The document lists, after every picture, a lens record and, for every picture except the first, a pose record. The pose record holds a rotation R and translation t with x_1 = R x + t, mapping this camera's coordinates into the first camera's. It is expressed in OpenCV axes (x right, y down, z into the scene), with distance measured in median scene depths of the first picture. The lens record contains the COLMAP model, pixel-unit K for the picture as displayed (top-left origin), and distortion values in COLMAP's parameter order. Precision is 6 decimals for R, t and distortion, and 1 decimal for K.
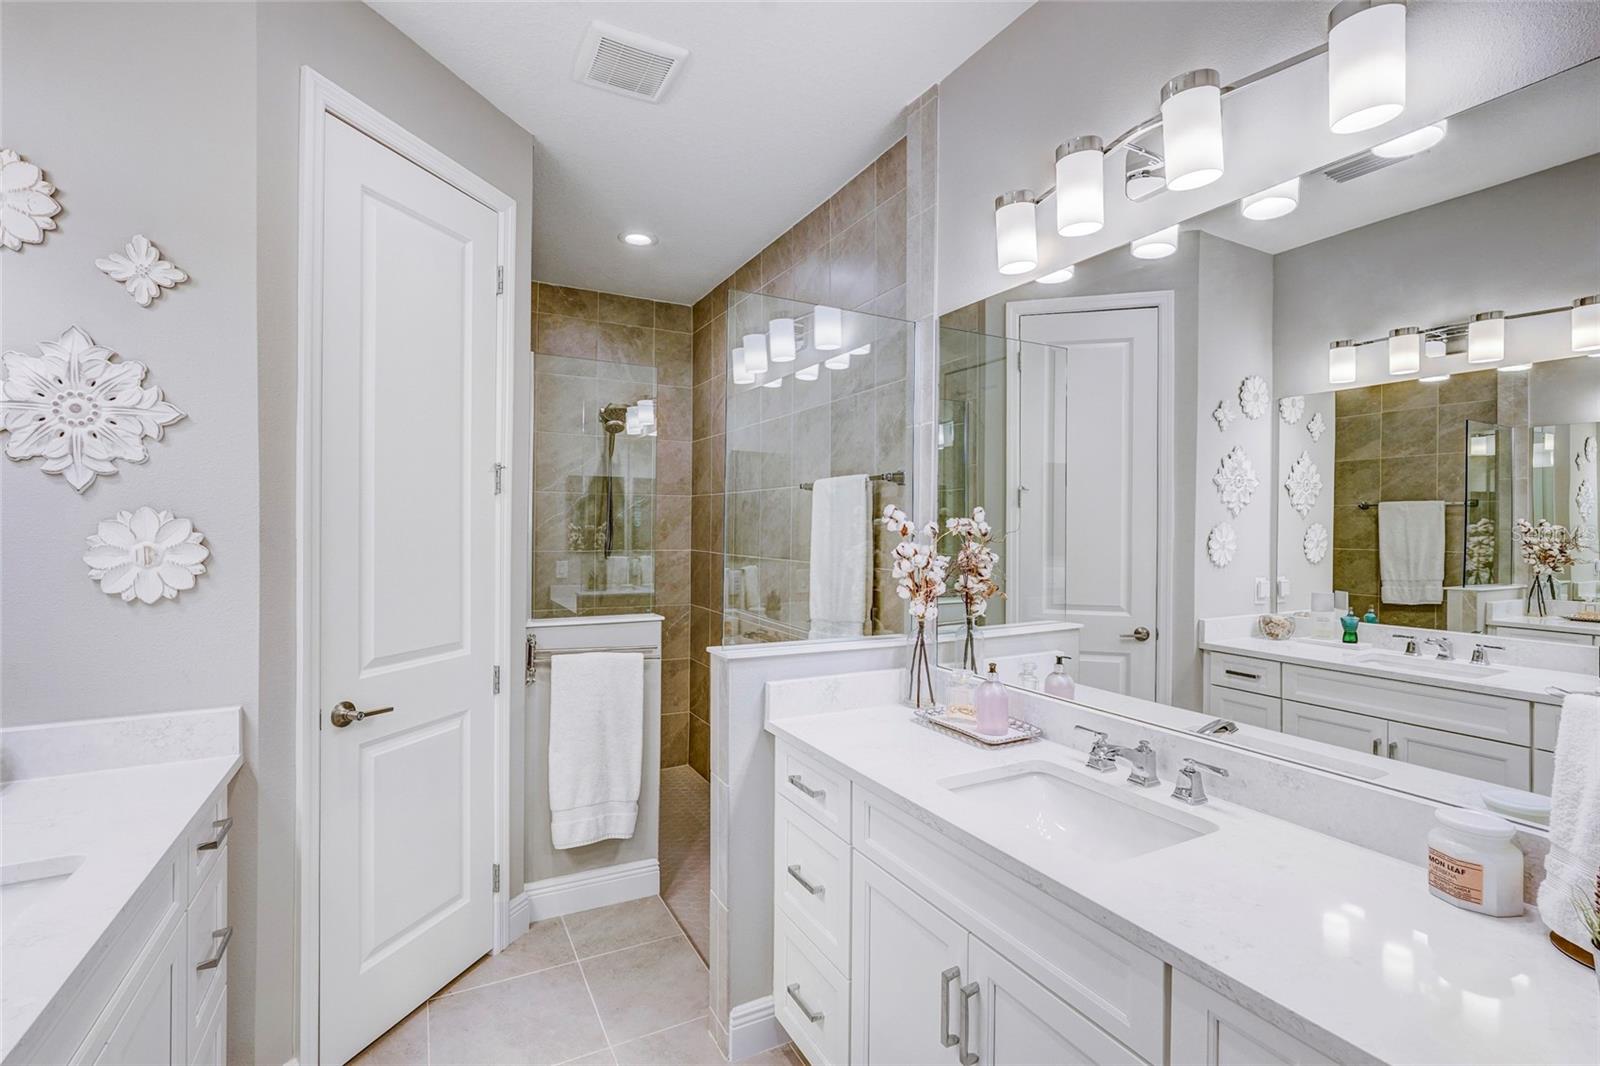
lens RADIAL K [[717.6, 0, 804.4], [0, 717.6, 523.1], [0, 0, 1]] dist [-0.013765, 0.007890]
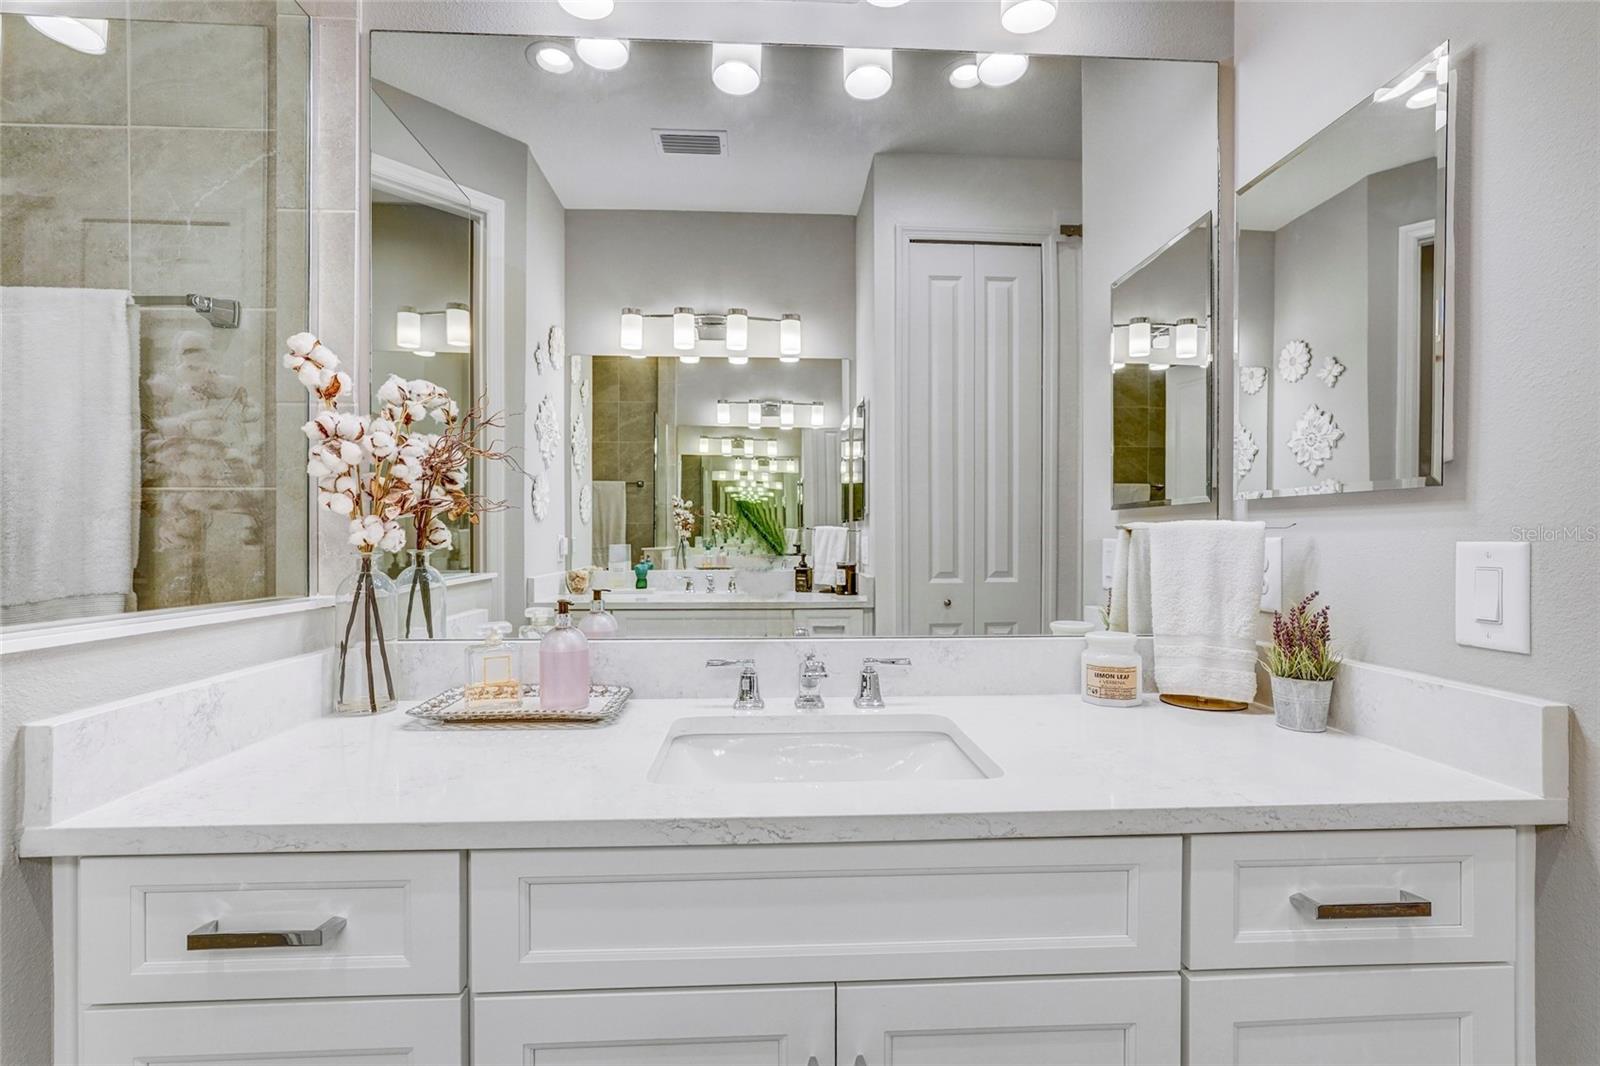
lens RADIAL K [[728.8, 0, 797.2], [0, 728.8, 539.8], [0, 0, 1]] dist [-0.013277, 0.000005]
pose [[0.440454, -0.014770, 0.897654, -0.192732], [-0.000609, 0.999860, 0.016750, 0.114461], [-0.897775, -0.007924, 0.440383, 0.459441]]
